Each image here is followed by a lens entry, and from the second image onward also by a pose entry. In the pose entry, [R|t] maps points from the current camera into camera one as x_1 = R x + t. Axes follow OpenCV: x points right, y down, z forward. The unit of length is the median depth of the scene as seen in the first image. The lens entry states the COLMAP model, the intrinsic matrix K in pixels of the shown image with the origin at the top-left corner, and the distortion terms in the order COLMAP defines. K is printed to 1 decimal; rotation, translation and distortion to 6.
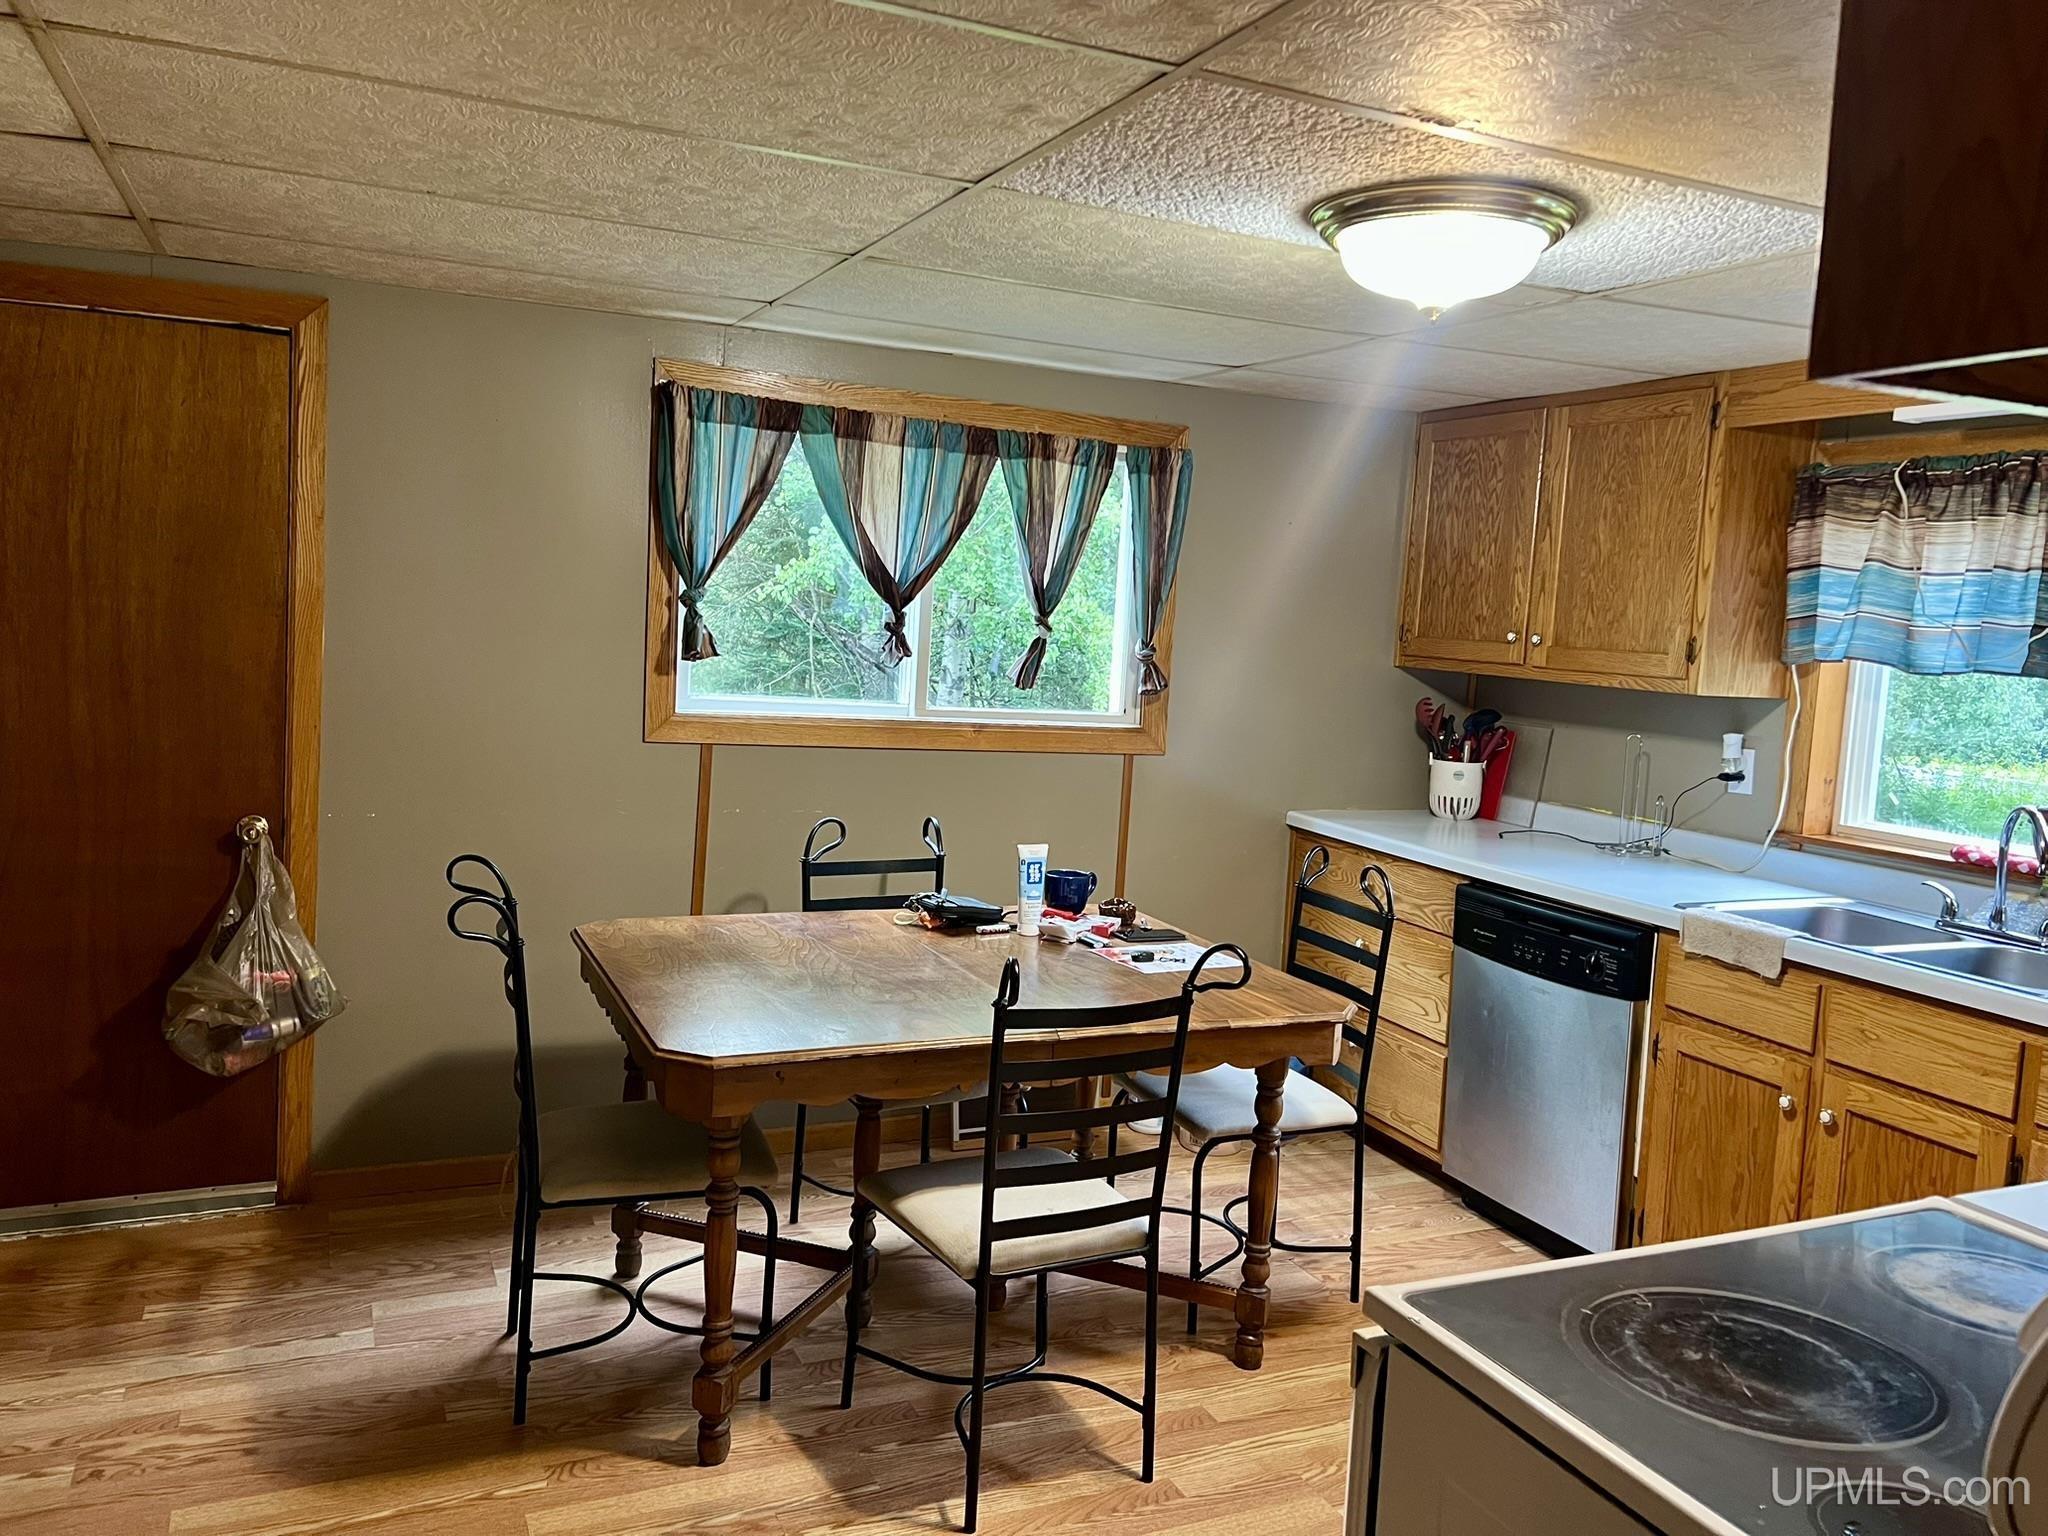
lens RADIAL K [[1552.2, 0, 1024.0], [0, 1552.2, 768.0], [0, 0, 1]] dist [0.005602, 0.001487]
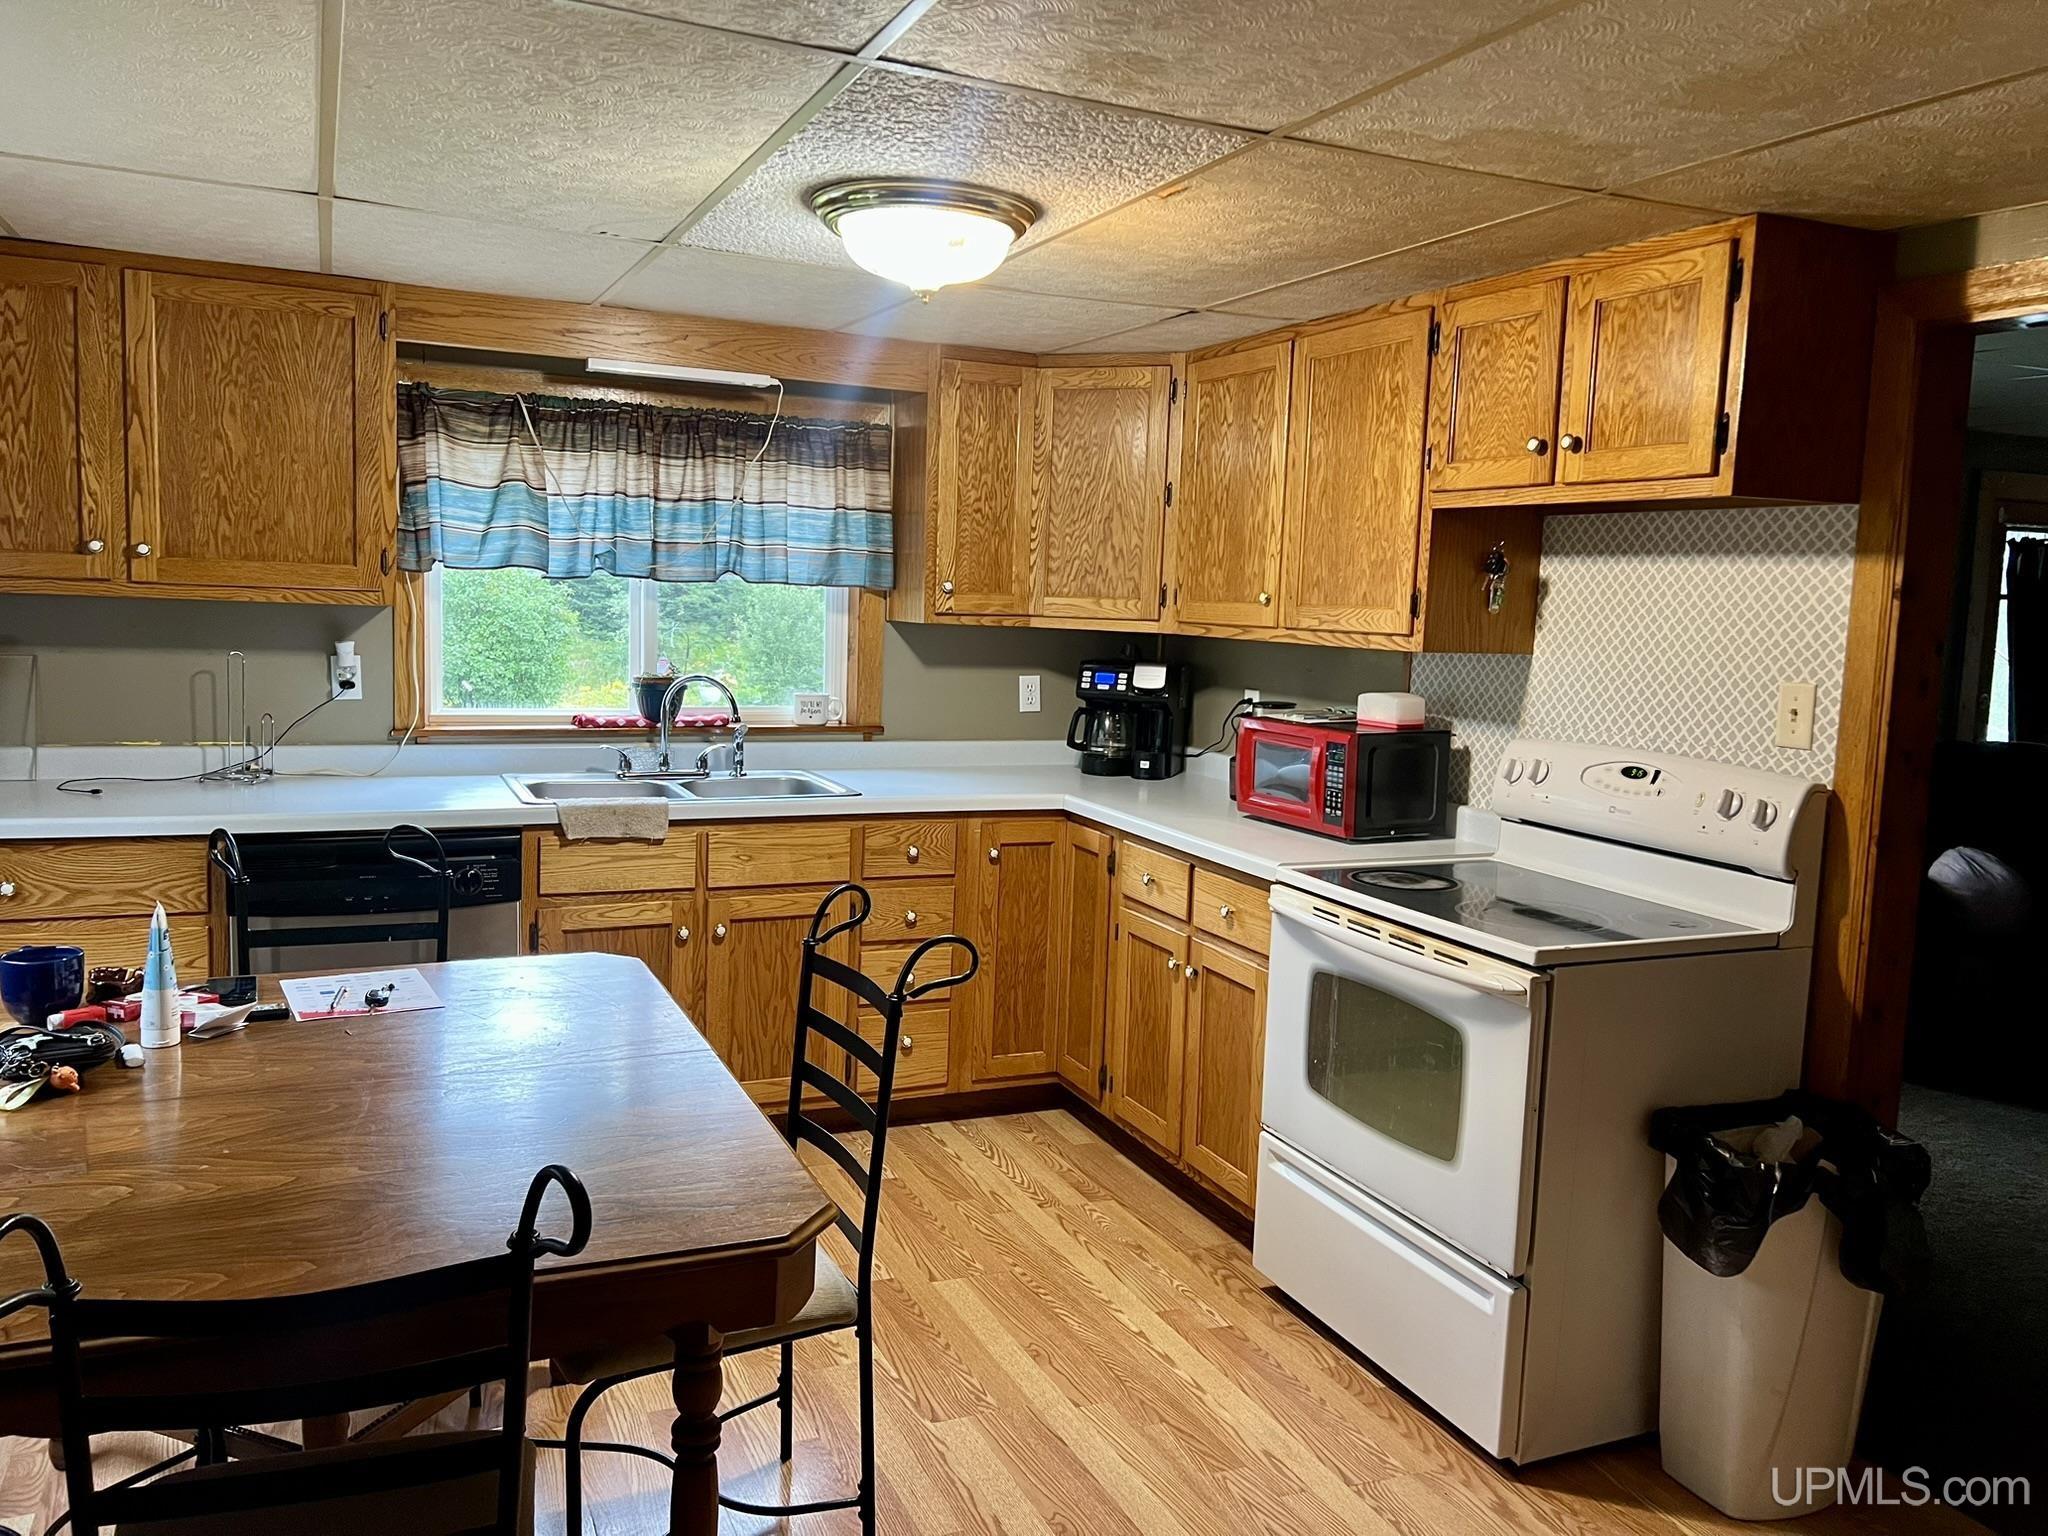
lens RADIAL K [[1521.6, 0, 1024.0], [0, 1521.6, 768.0], [0, 0, 1]] dist [0.024272, 0.002867]
pose [[-0.007849, -0.167431, 0.985853, -0.582814], [0.066322, 0.983625, 0.167581, -0.084605], [-0.997767, 0.066699, 0.003384, 0.605666]]
